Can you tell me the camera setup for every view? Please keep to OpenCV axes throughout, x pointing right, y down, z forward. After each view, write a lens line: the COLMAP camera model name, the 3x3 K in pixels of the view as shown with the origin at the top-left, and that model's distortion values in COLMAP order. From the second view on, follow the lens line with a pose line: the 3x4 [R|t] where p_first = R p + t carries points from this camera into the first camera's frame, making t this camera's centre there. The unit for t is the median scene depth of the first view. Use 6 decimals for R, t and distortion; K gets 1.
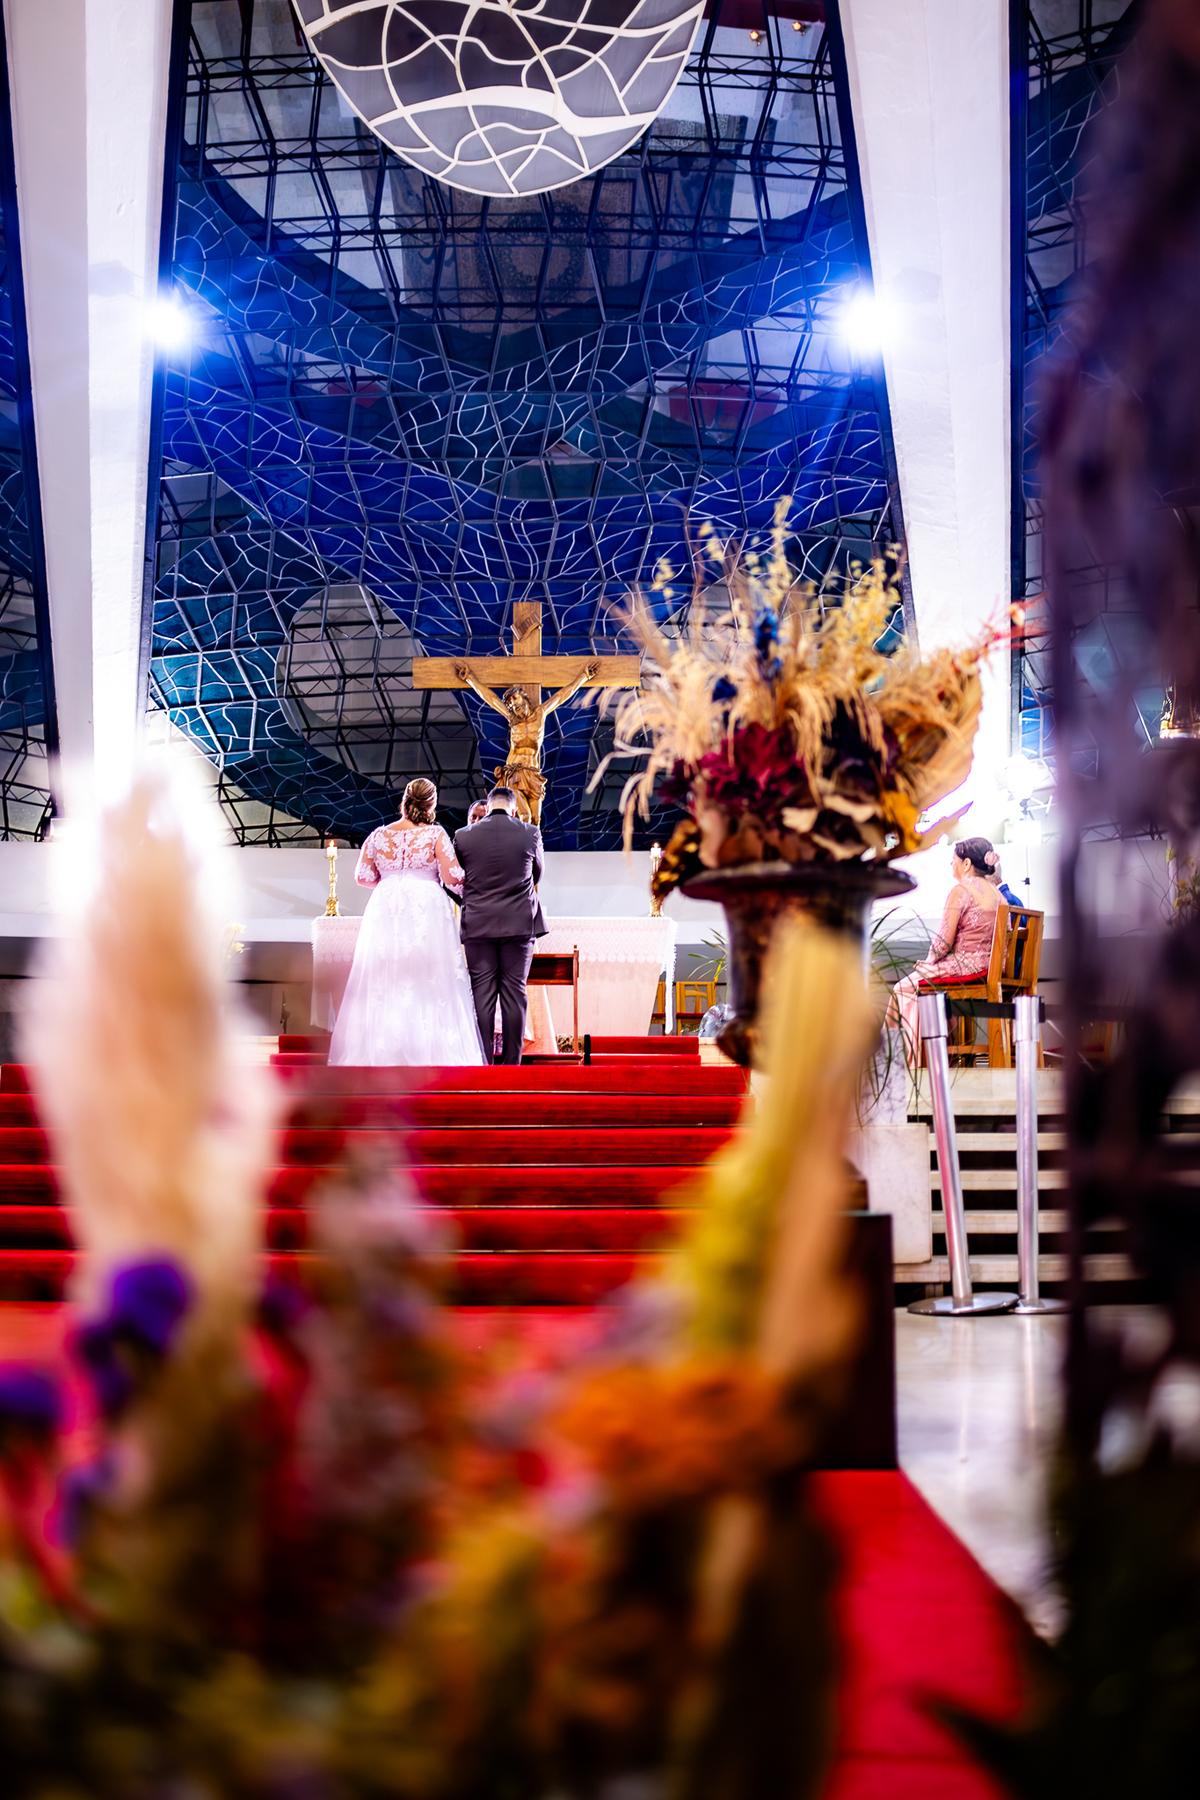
lens RADIAL K [[2089.9, 0, 602.8], [0, 2089.9, 788.5], [0, 0, 1]] dist [-0.065100, 0.015933]
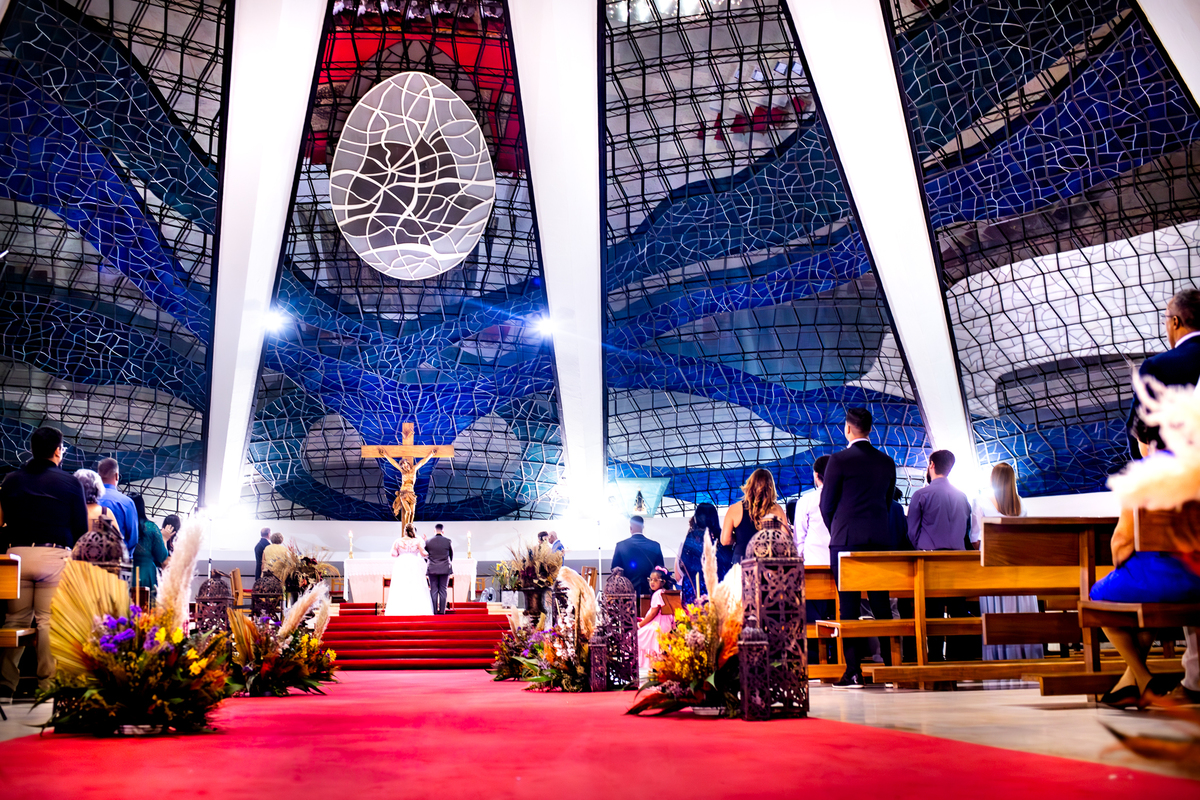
lens RADIAL K [[1284.4, 0, 567.7], [0, 1284.4, 415.7], [0, 0, 1]] dist [-0.075576, 0.050680]
pose [[0.989688, 0.008224, 0.143000, -0.067133], [-0.006112, 0.999866, -0.015206, -0.076733], [-0.143106, 0.014175, 0.989606, -0.524931]]
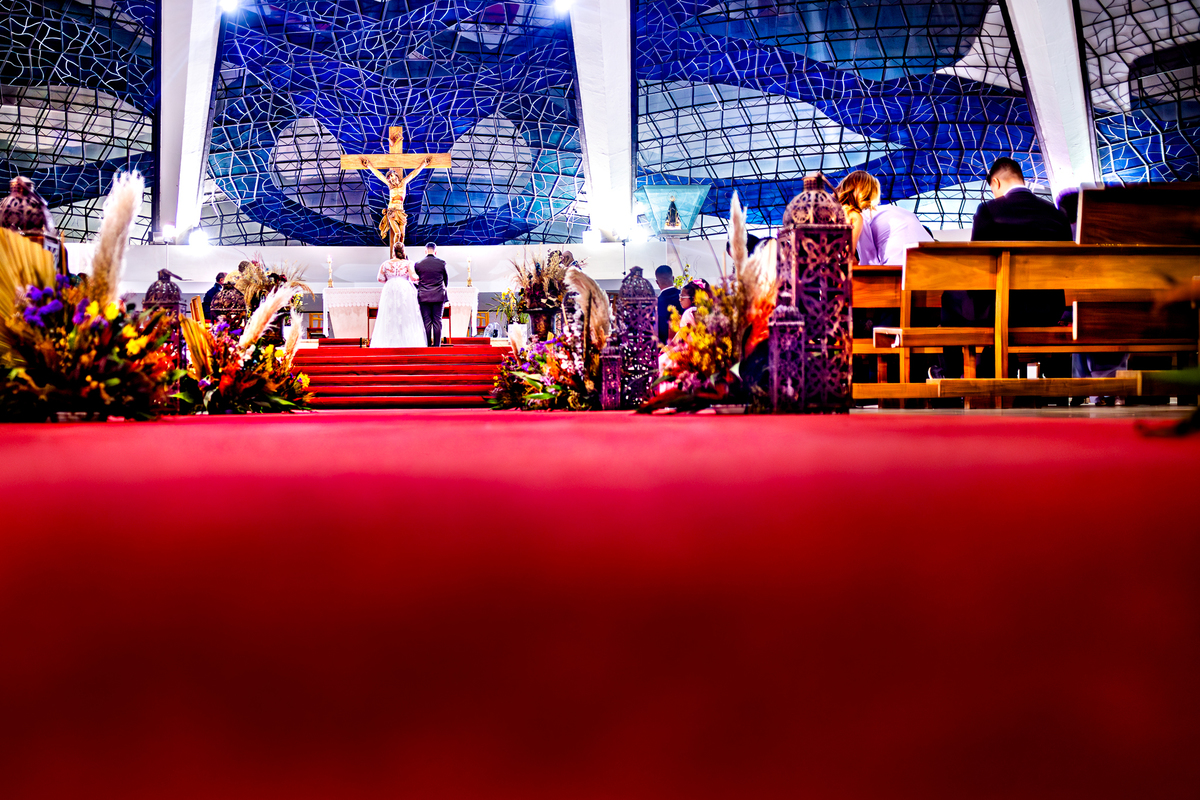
lens RADIAL K [[1525.5, 0, 440.9], [0, 1525.5, 457.3], [0, 0, 1]] dist [-0.069399, 0.053475]
pose [[0.998925, -0.014230, 0.044109, -0.062934], [0.005312, 0.980581, 0.196043, -0.064162], [-0.046042, -0.195598, 0.979603, -0.527314]]
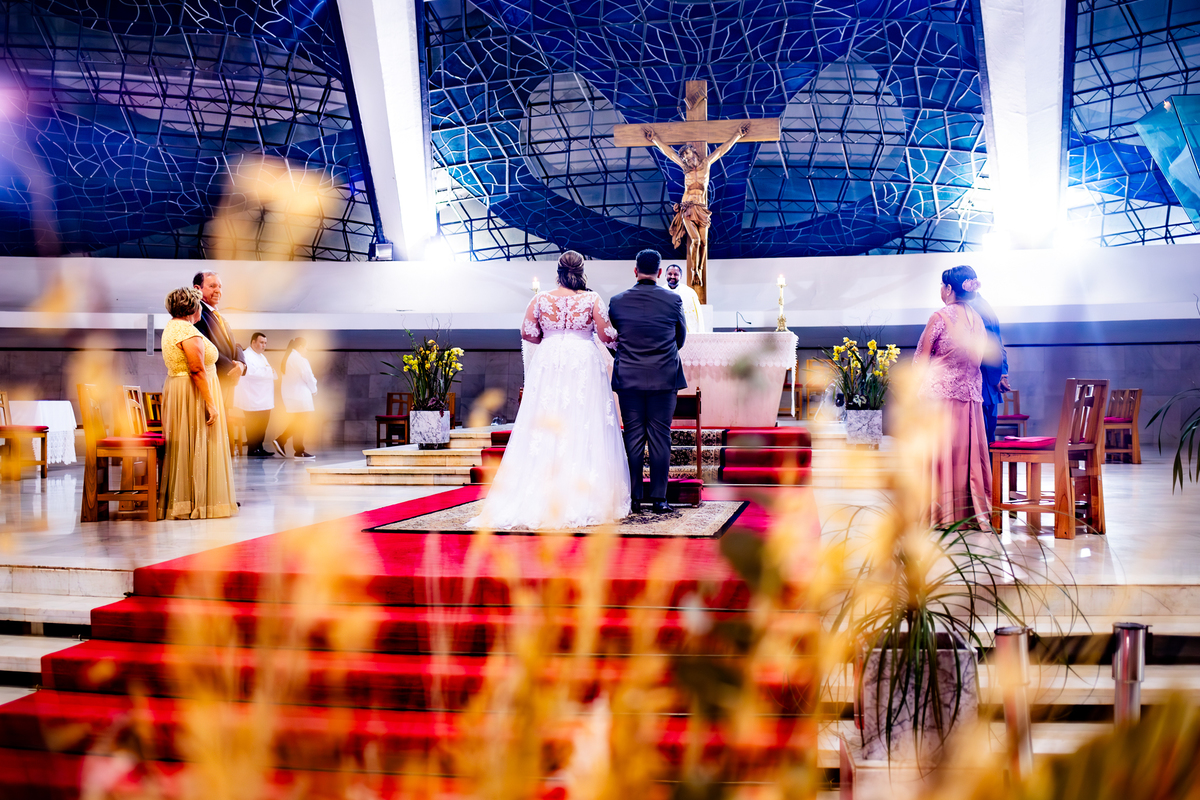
lens RADIAL K [[1261.5, 0, 600.0], [0, 1261.5, 400.0], [0, 0, 1]] dist [-0.056783, 0.023779]
pose [[0.989148, -0.005252, -0.146831, 0.021578], [0.030187, 0.985304, 0.168119, -0.023869], [0.143790, -0.170727, 0.974770, 0.157539]]
